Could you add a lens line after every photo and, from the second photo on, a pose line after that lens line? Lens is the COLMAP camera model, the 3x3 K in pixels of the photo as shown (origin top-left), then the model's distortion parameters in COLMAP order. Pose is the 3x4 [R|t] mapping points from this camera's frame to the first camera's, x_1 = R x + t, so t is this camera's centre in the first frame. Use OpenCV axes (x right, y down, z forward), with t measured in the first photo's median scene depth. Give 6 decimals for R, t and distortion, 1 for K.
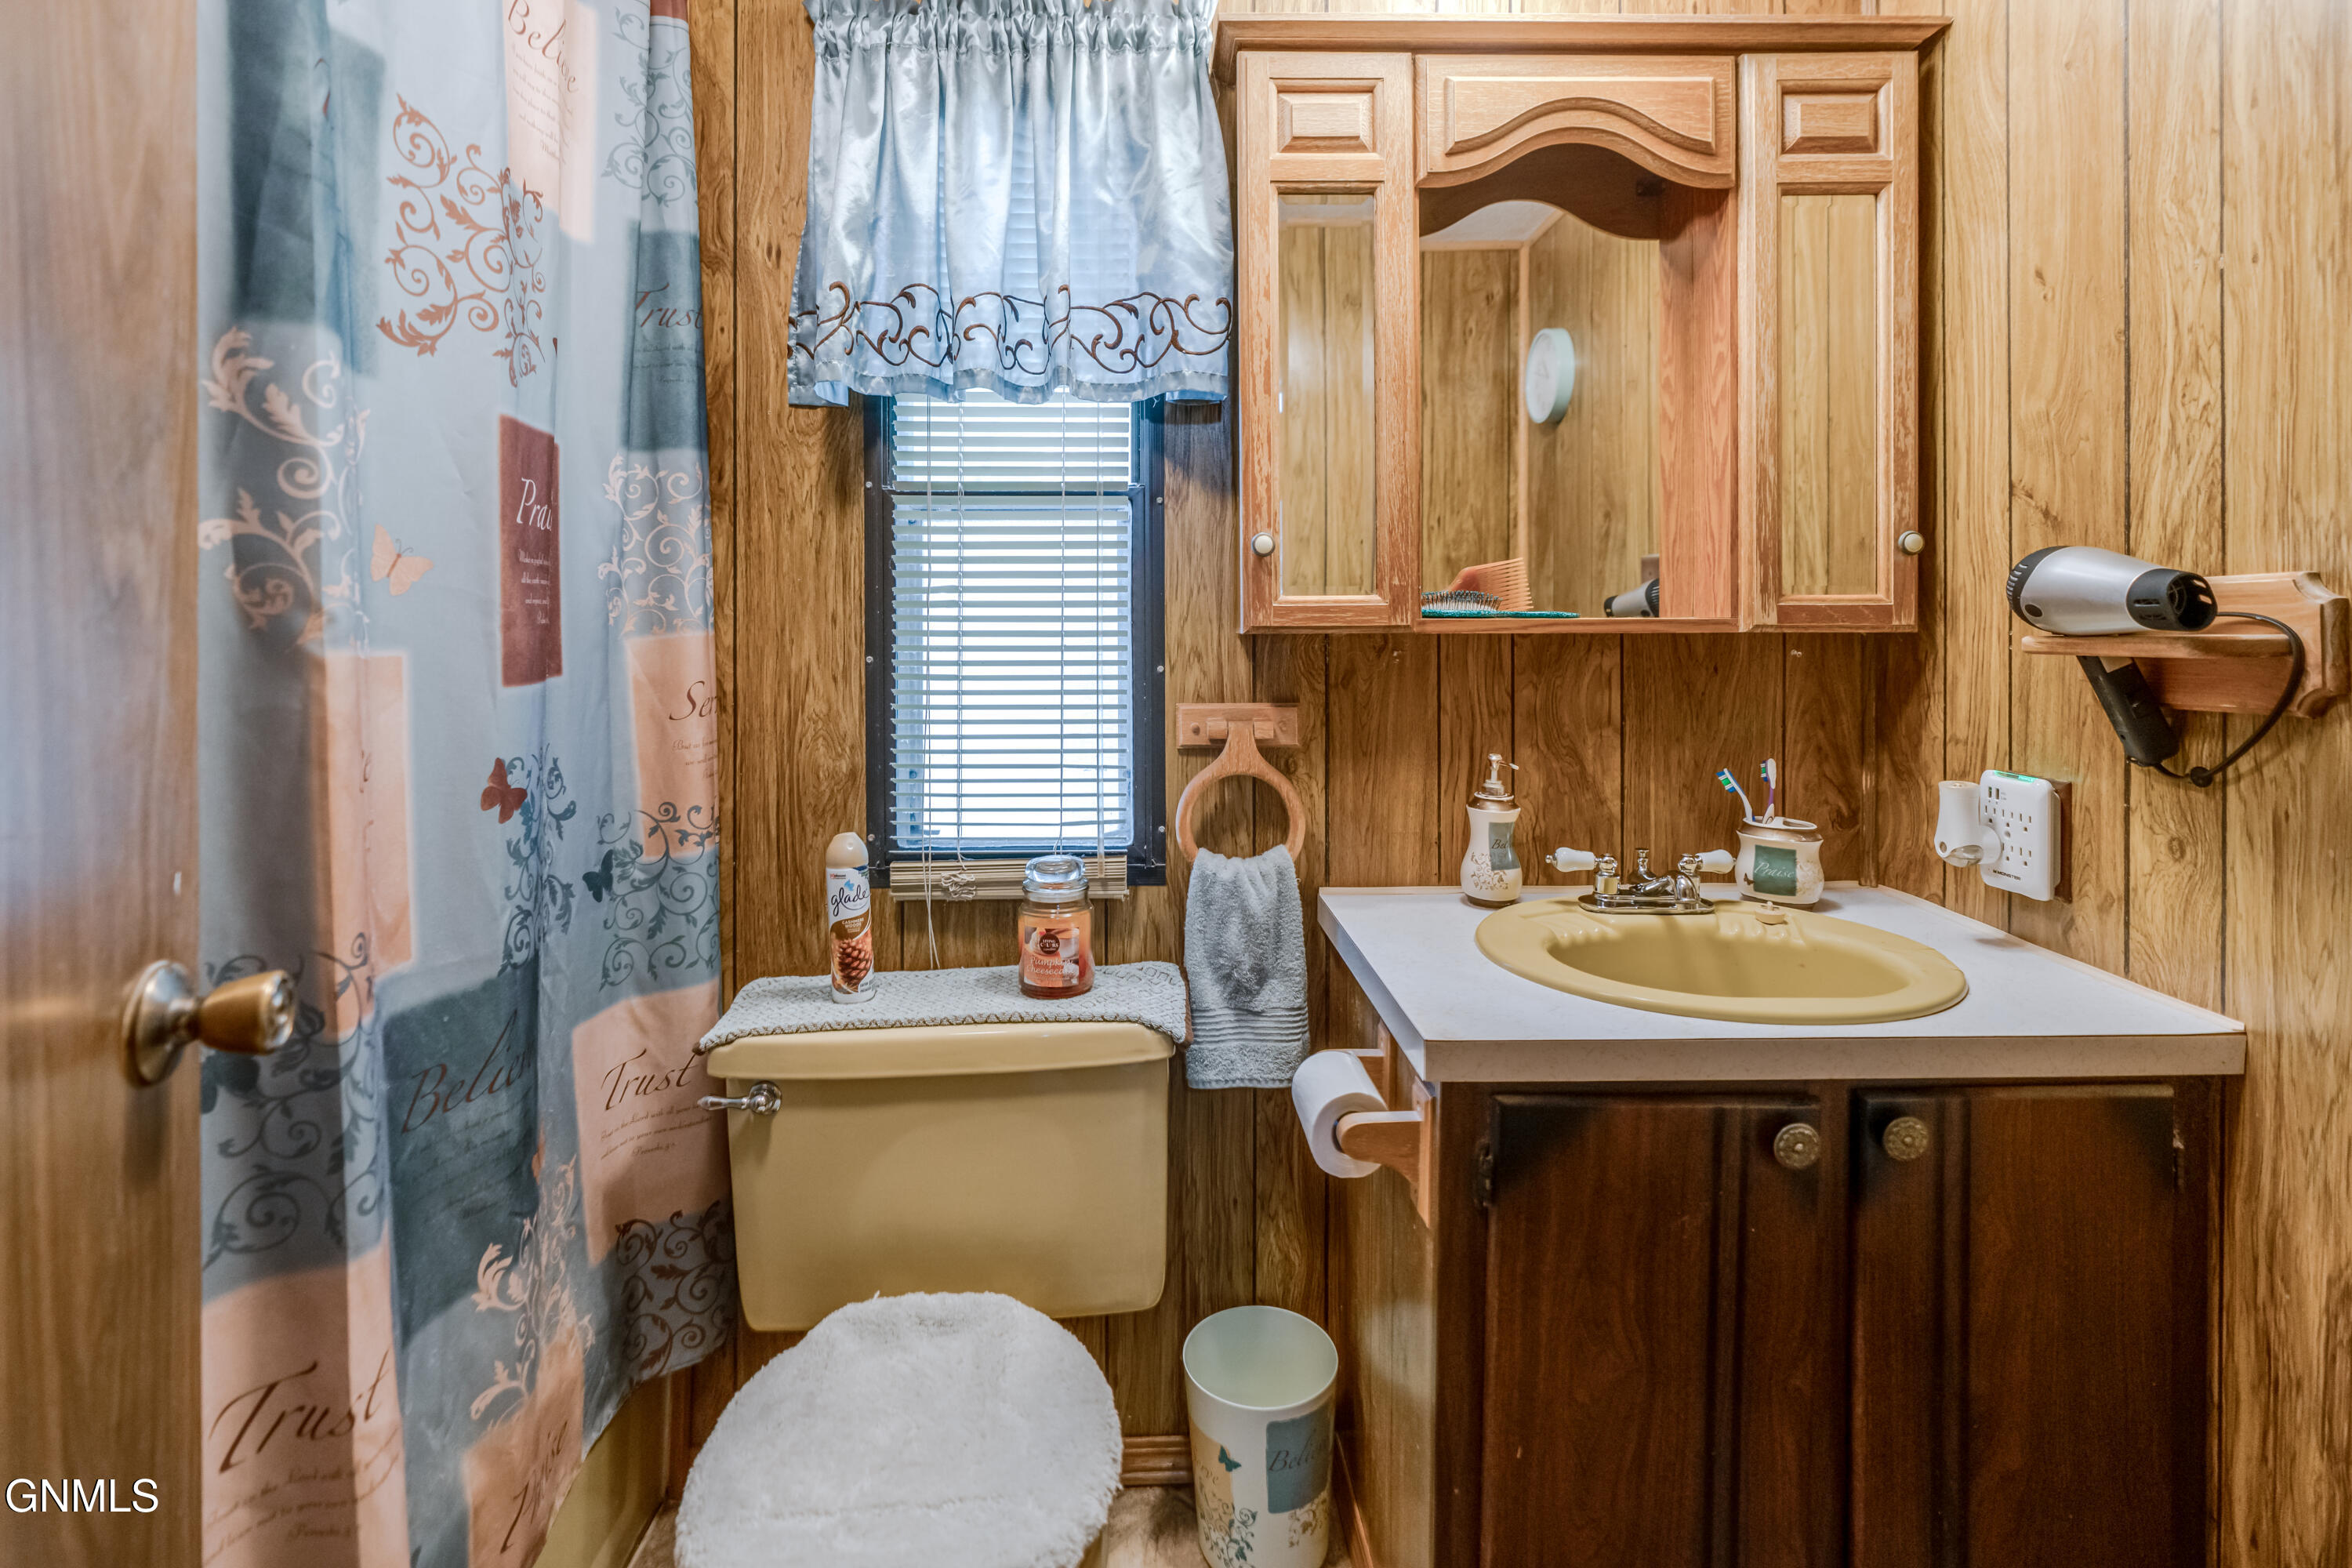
lens RADIAL K [[1096.1, 0, 1182.0], [0, 1096.1, 599.7], [0, 0, 1]] dist [-0.003333, -0.000523]
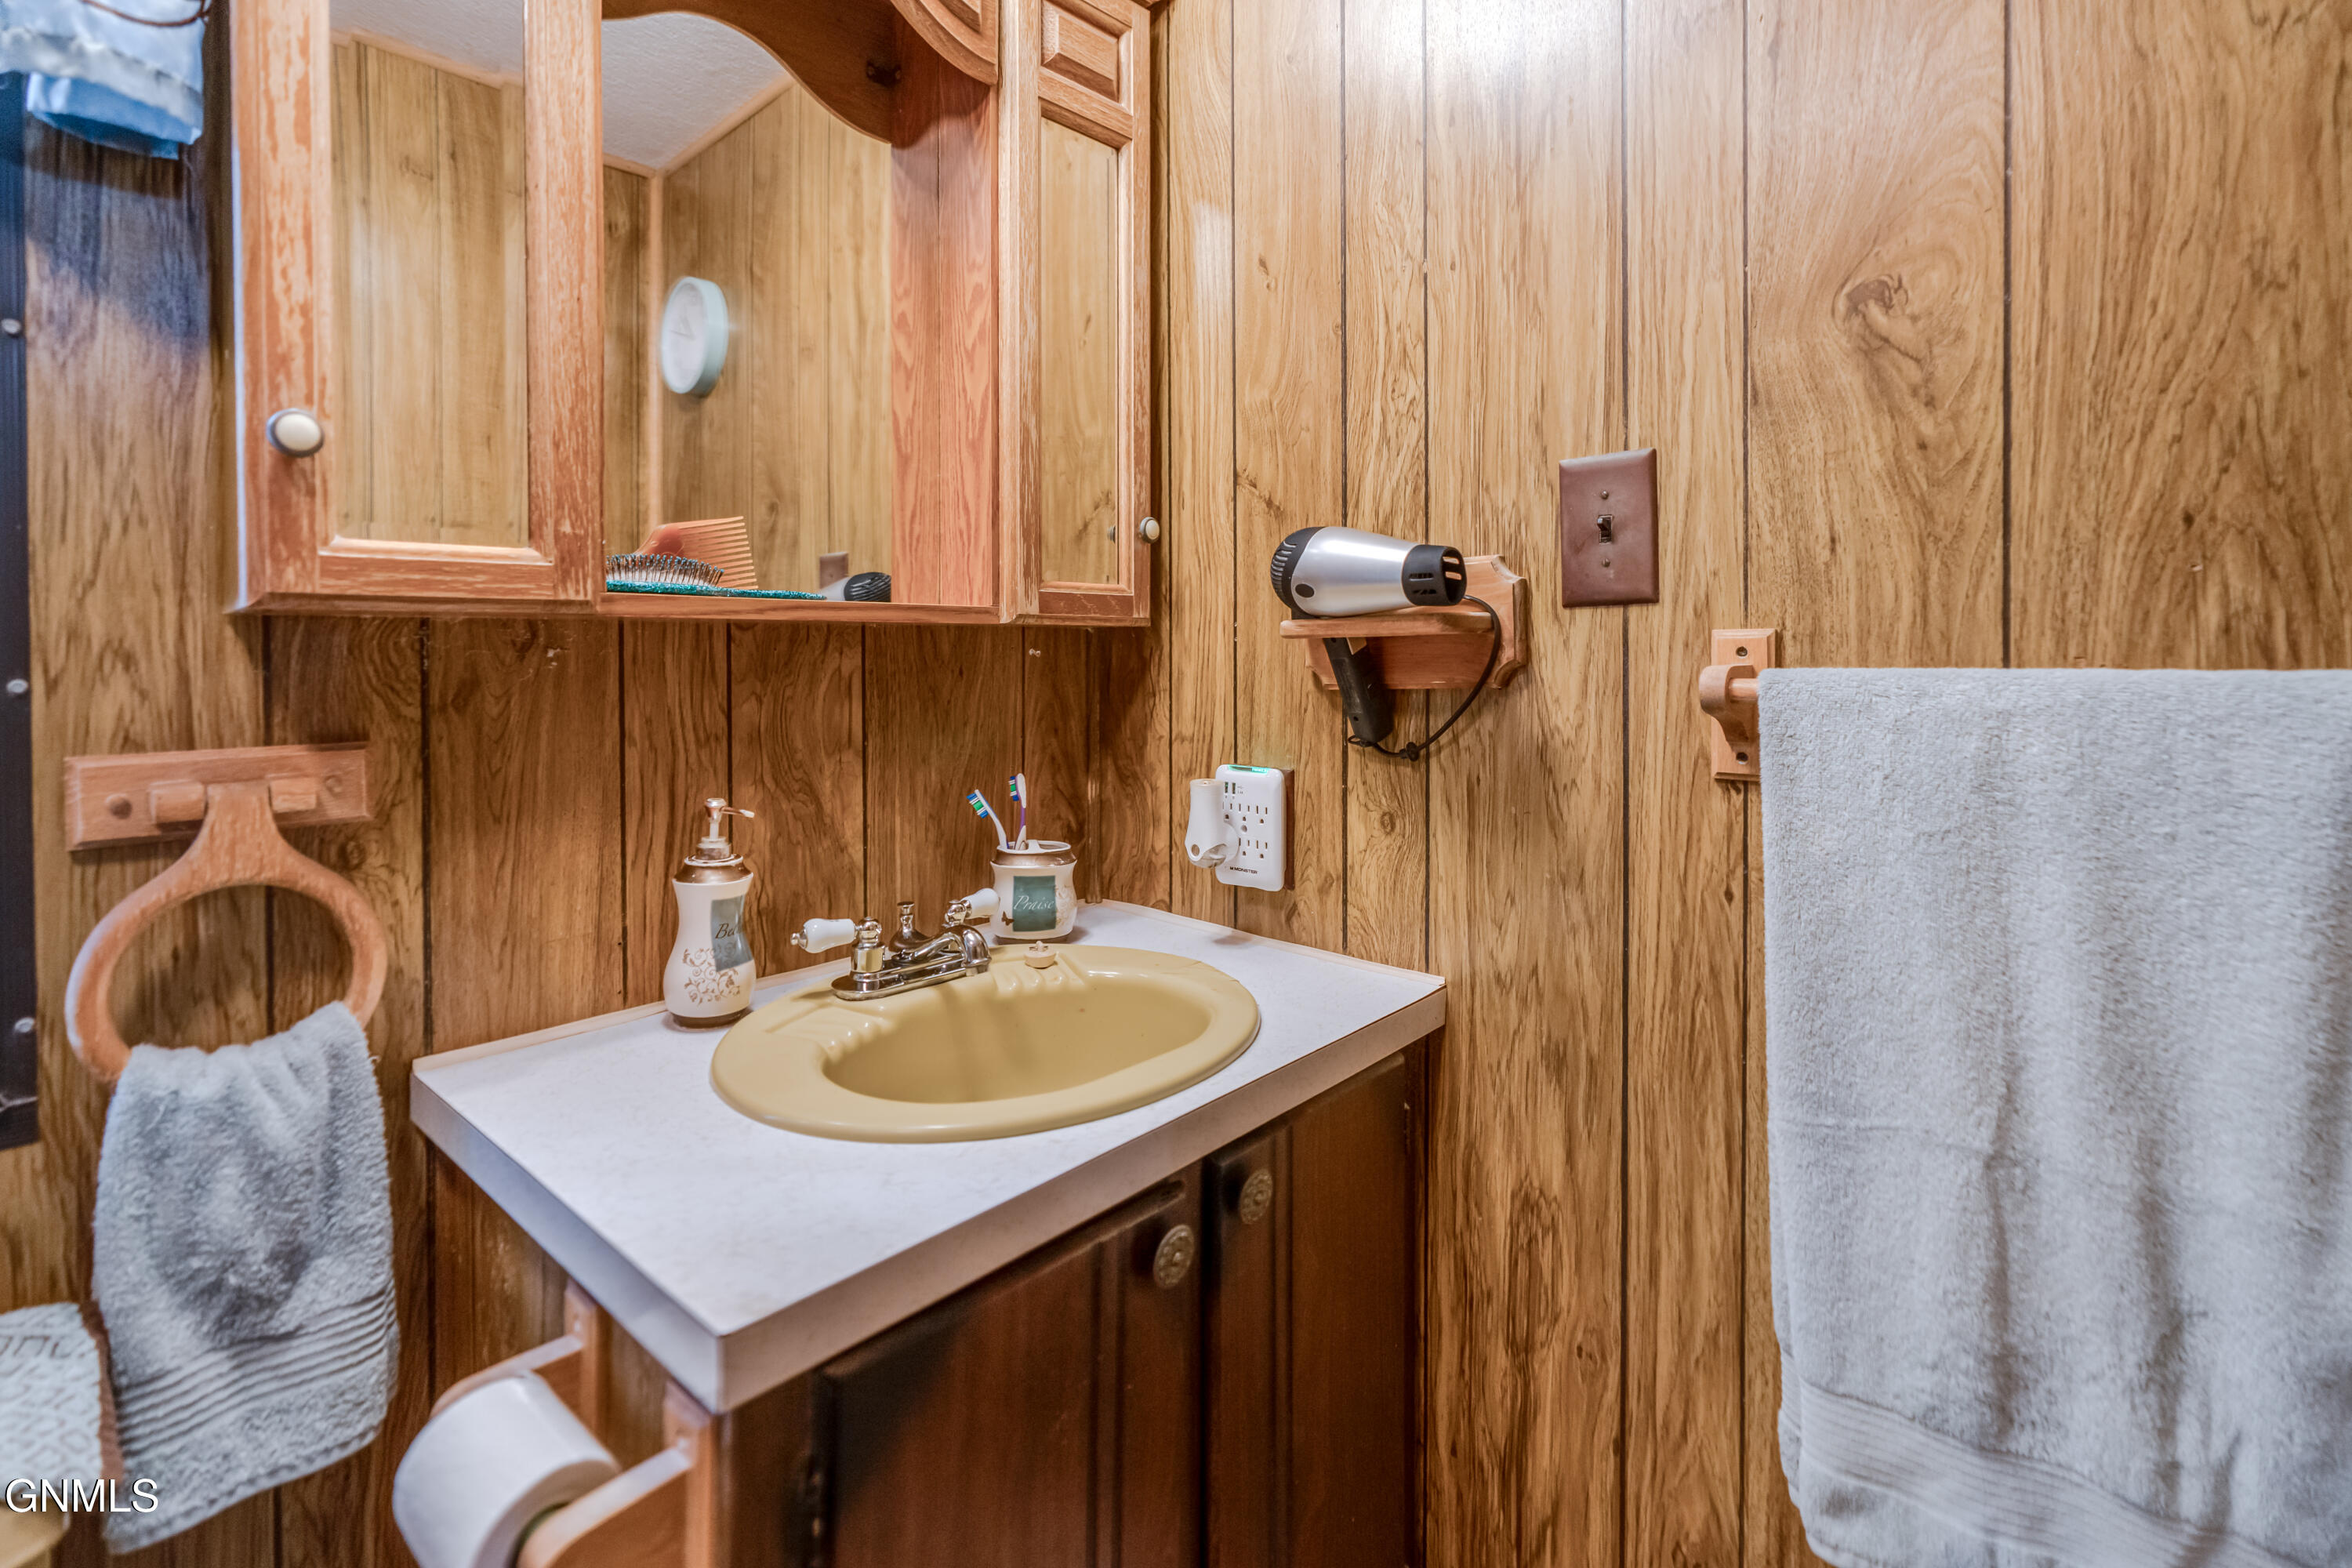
lens RADIAL K [[1154.2, 0, 1177.4], [0, 1154.2, 644.2], [0, 0, 1]] dist [-0.014401, 0.006674]
pose [[0.720493, -0.006439, 0.693432, -0.001671], [0.000454, 0.999961, 0.008814, 0.040606], [-0.693462, -0.006035, 0.720468, 0.298454]]
